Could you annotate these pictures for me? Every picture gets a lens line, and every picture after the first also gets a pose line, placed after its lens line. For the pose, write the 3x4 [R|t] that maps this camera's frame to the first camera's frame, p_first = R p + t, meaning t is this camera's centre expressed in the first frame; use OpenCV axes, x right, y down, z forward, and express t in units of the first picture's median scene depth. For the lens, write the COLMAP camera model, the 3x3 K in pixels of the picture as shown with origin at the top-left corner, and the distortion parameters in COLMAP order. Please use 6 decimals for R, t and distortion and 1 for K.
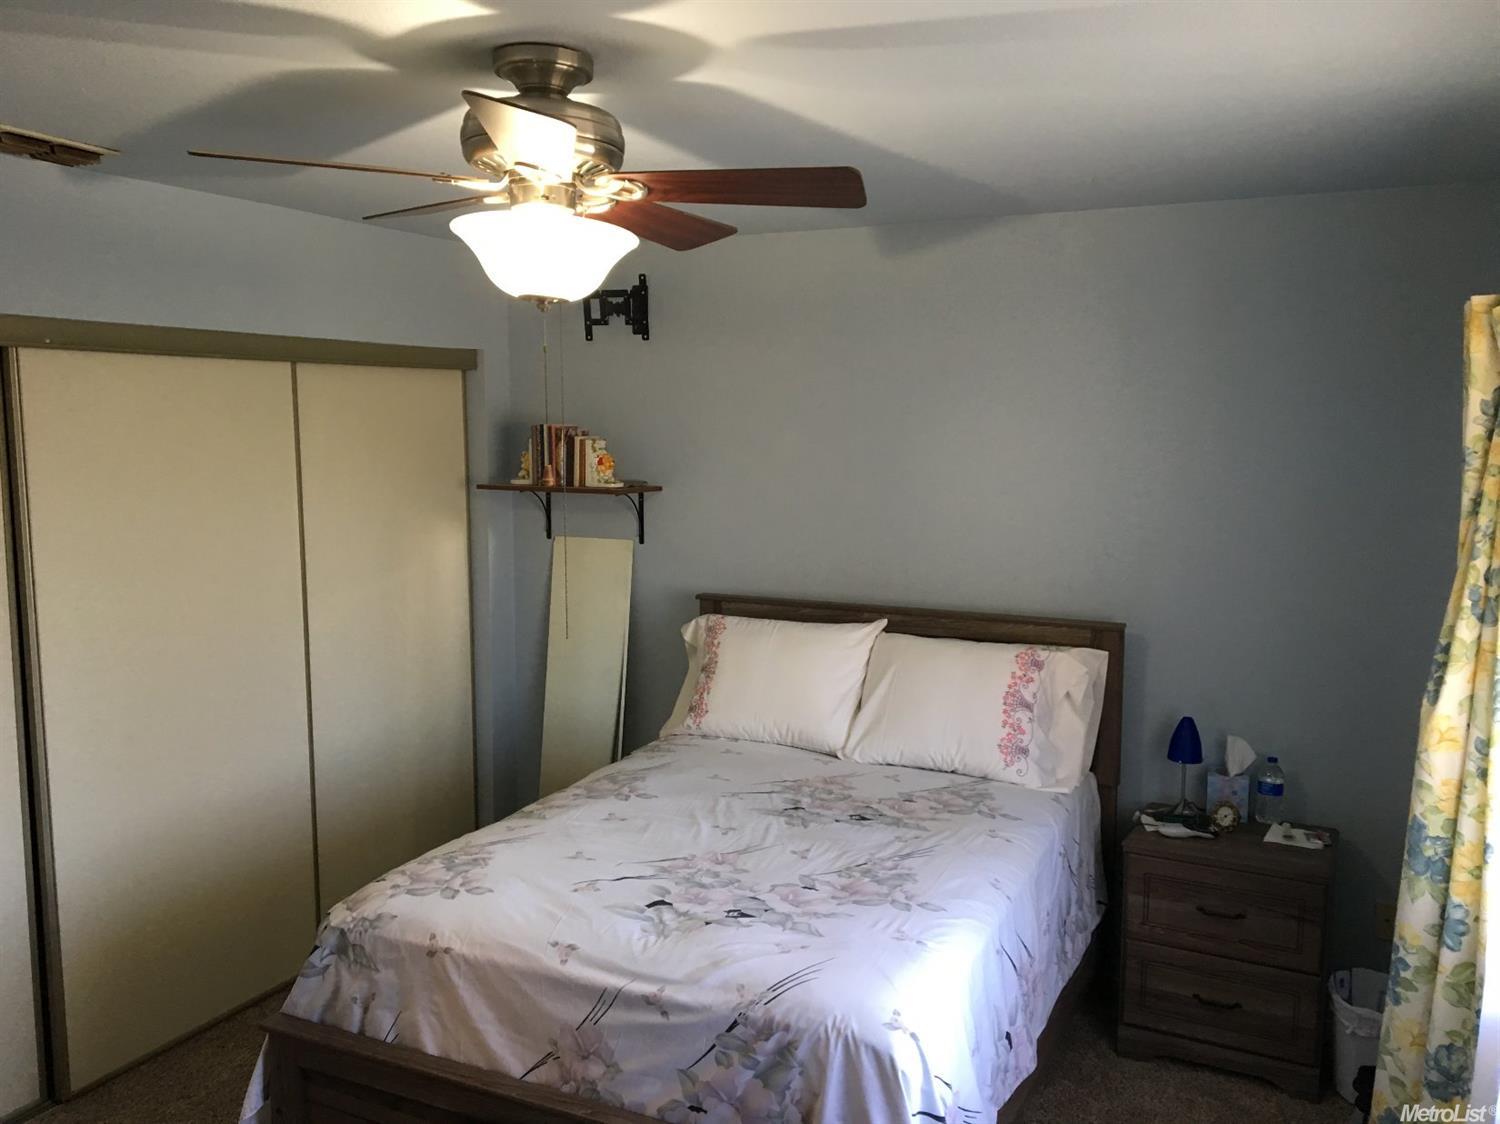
lens RADIAL K [[1240.9, 0, 754.2], [0, 1240.9, 566.8], [0, 0, 1]] dist [0.082831, -0.124066]
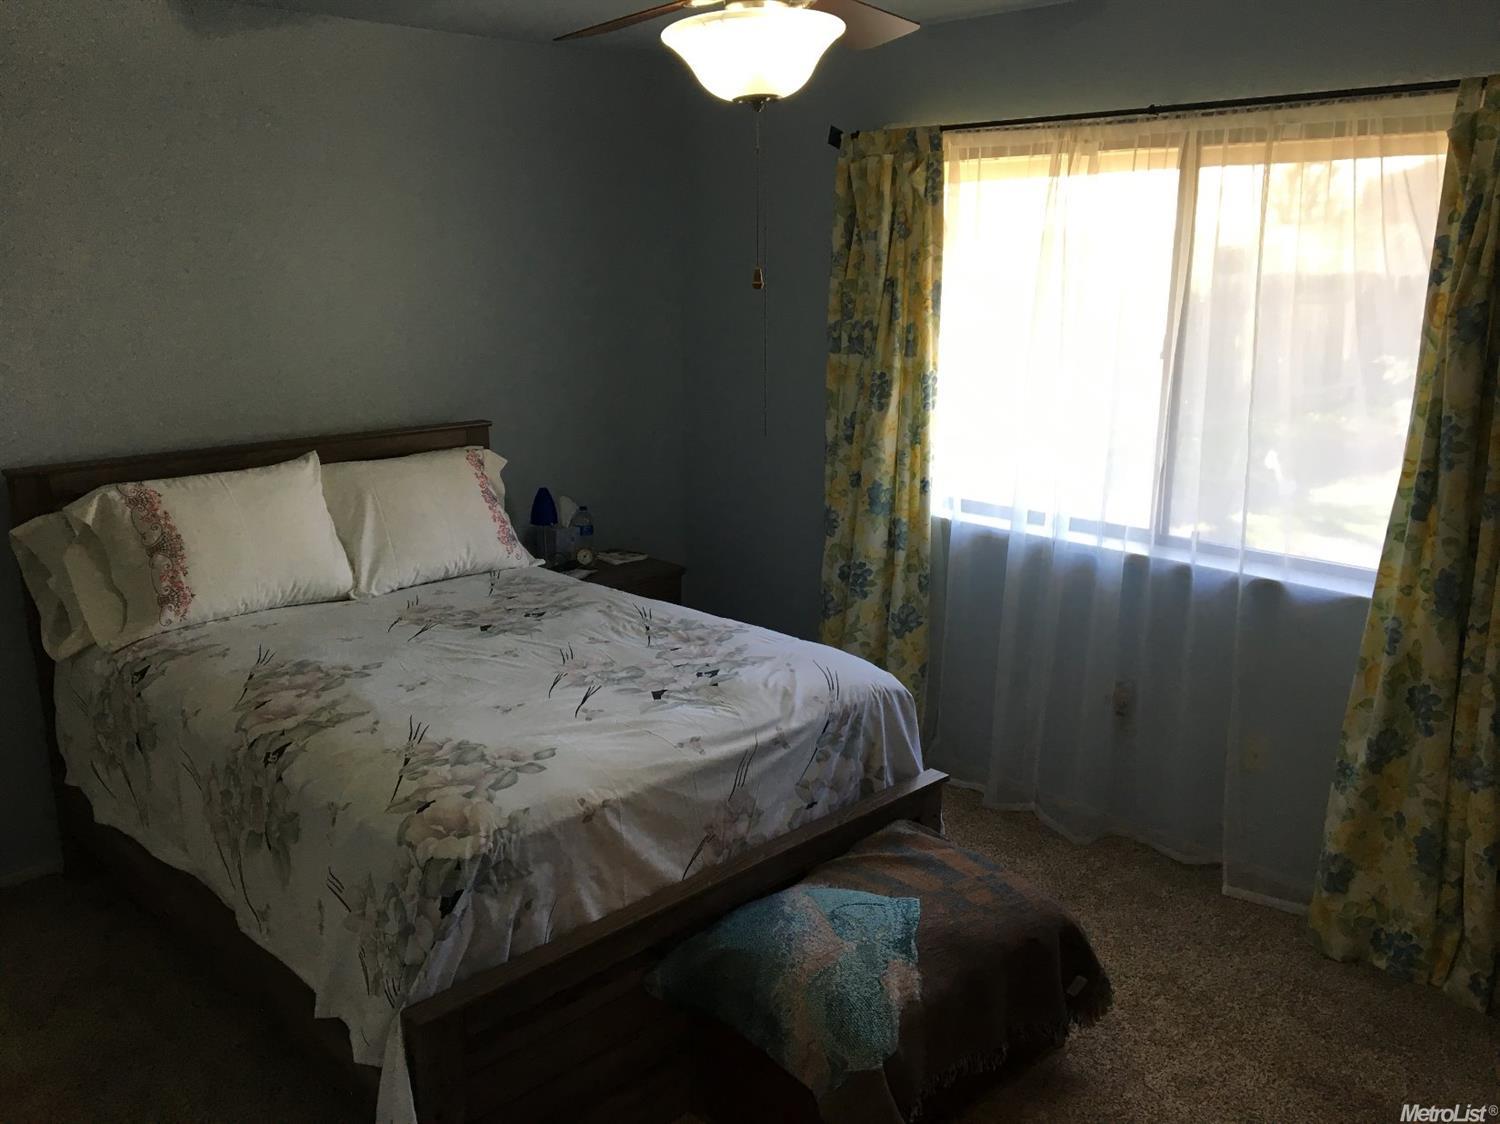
lens RADIAL K [[1240.9, 0, 754.2], [0, 1240.9, 566.8], [0, 0, 1]] dist [0.082831, -0.124066]
pose [[0.339802, -0.236250, 0.910341, -1.043473], [0.113335, 0.971168, 0.209731, -0.052370], [-0.933643, 0.031906, 0.356780, 0.569006]]
